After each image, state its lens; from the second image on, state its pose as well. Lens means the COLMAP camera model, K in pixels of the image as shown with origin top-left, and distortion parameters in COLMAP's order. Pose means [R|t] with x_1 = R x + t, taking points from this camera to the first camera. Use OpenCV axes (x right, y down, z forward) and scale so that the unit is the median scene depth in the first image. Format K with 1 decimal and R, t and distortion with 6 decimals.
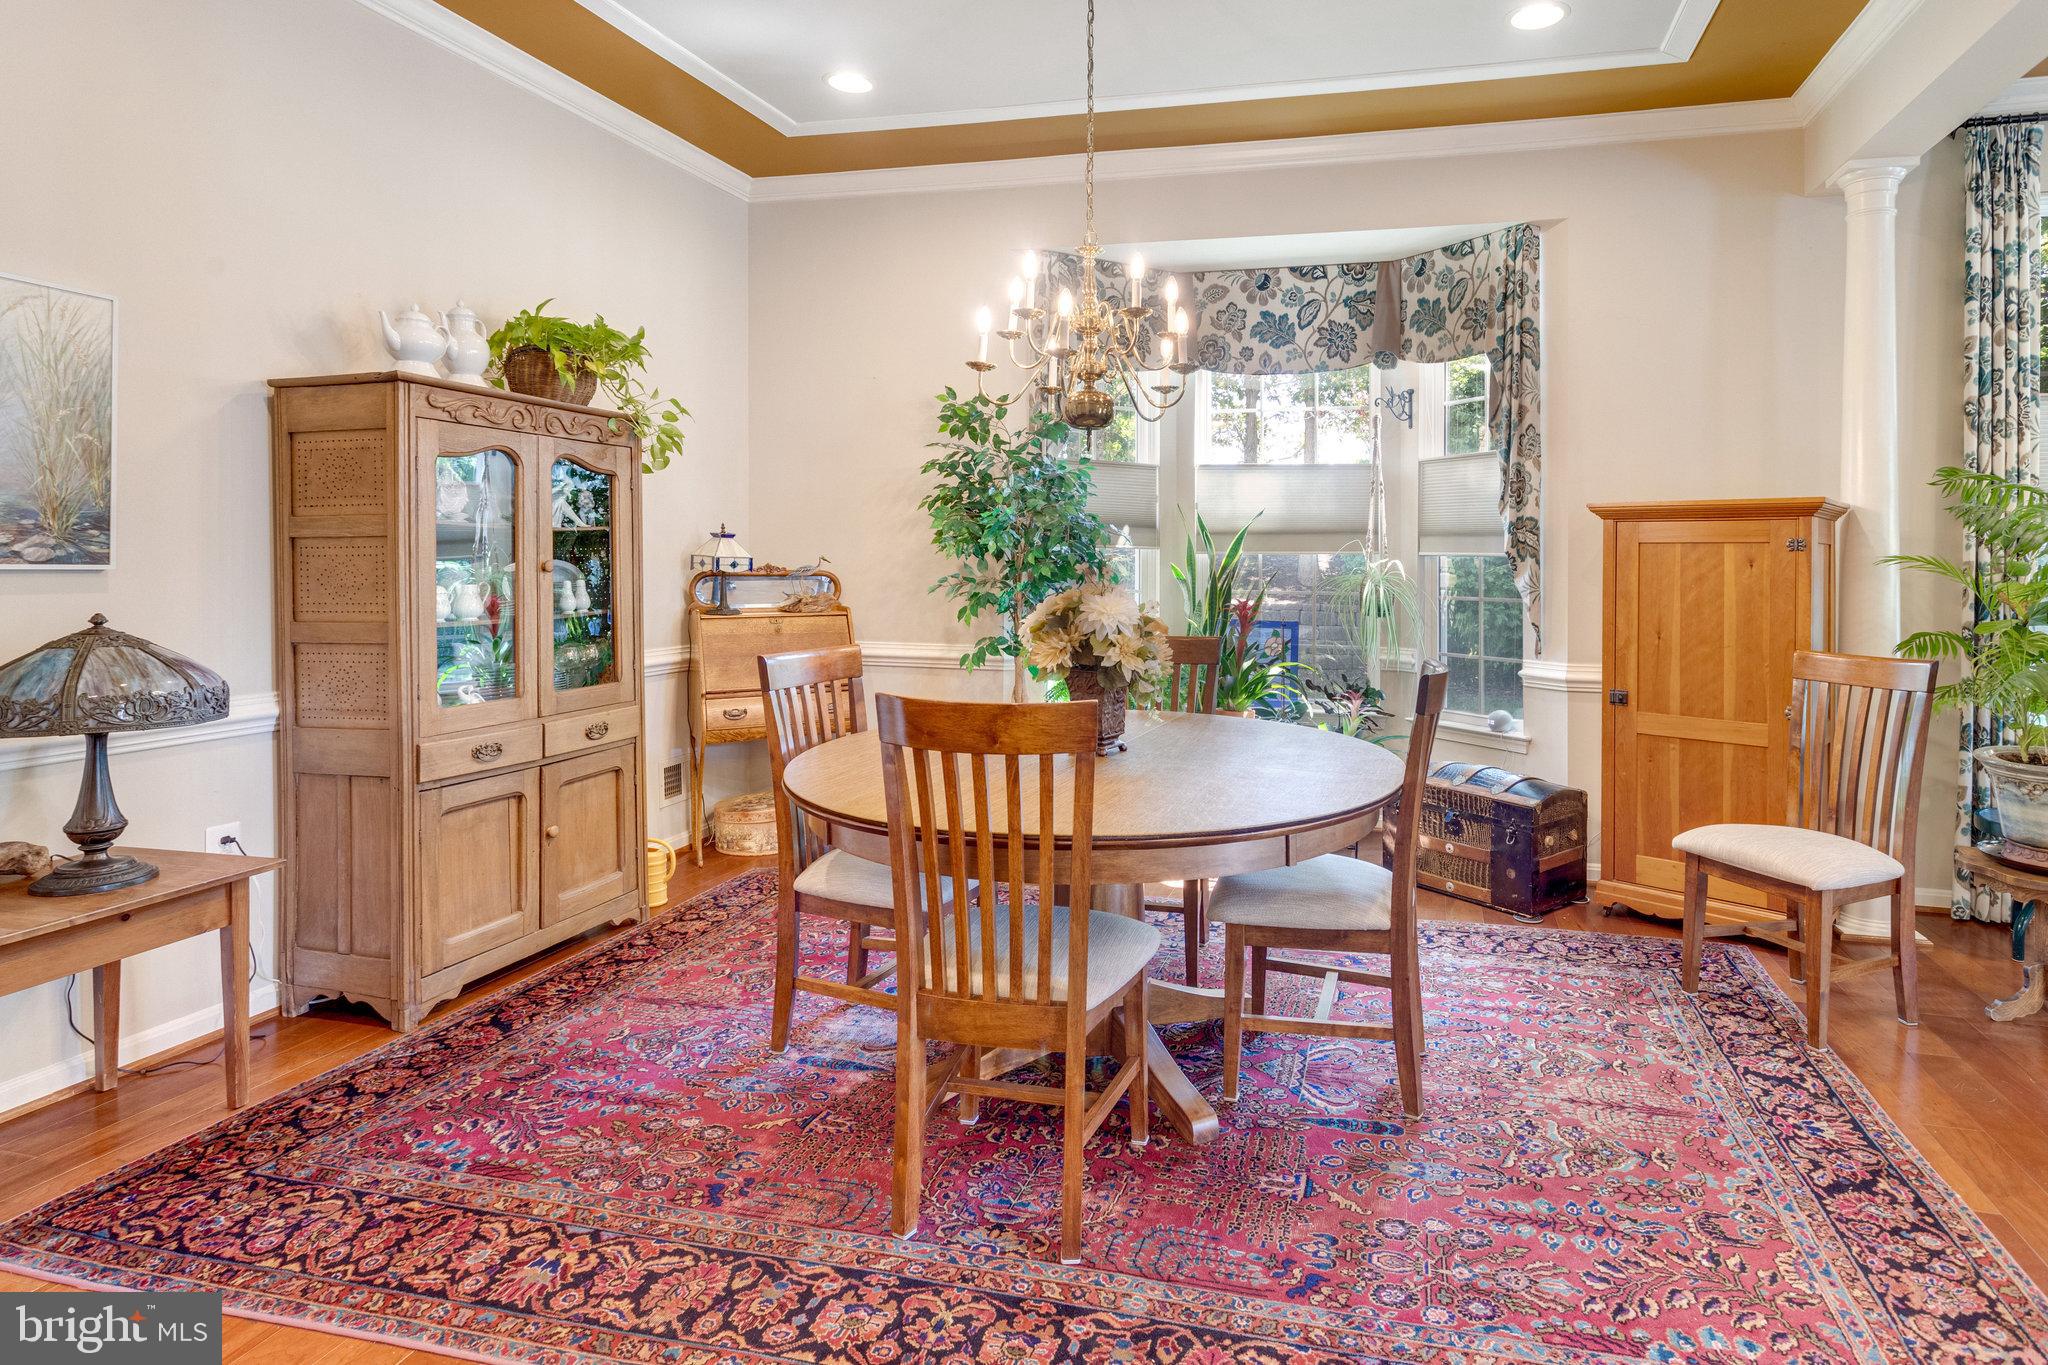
lens RADIAL K [[1117.2, 0, 1144.3], [0, 1117.2, 557.4], [0, 0, 1]] dist [0.001307, 0.000081]
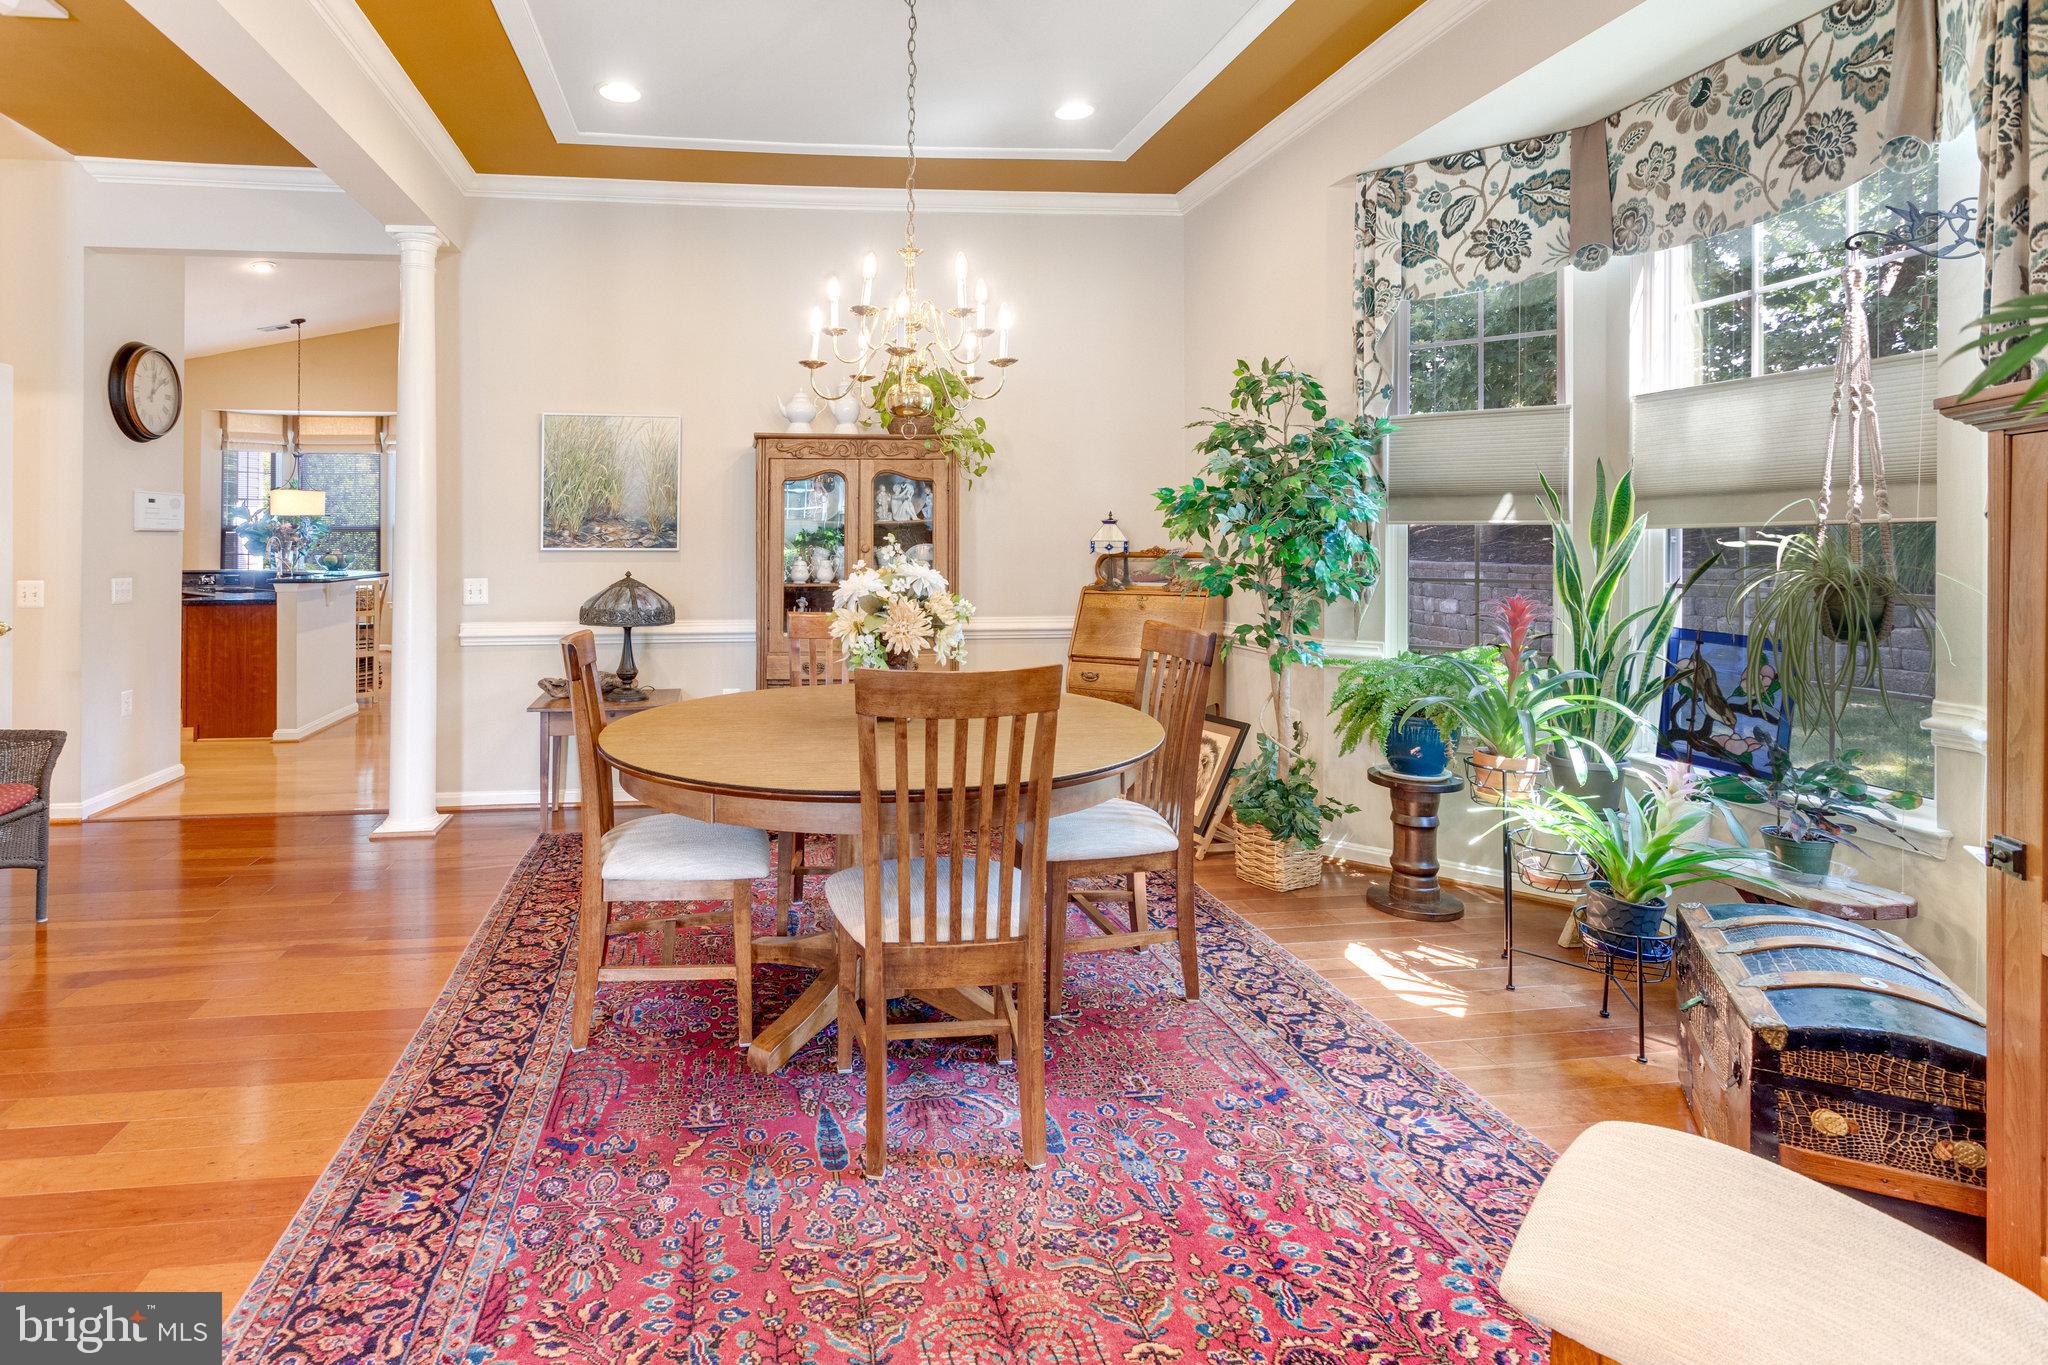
lens RADIAL K [[1117.2, 0, 900.0], [0, 1117.2, 542.5], [0, 0, 1]] dist [0.001307, 0.000081]
pose [[0.311488, -0.016018, -0.950115, 0.774623], [-0.003179, 0.999835, -0.017899, 0.021997], [0.950245, 0.008596, 0.311386, 0.542453]]
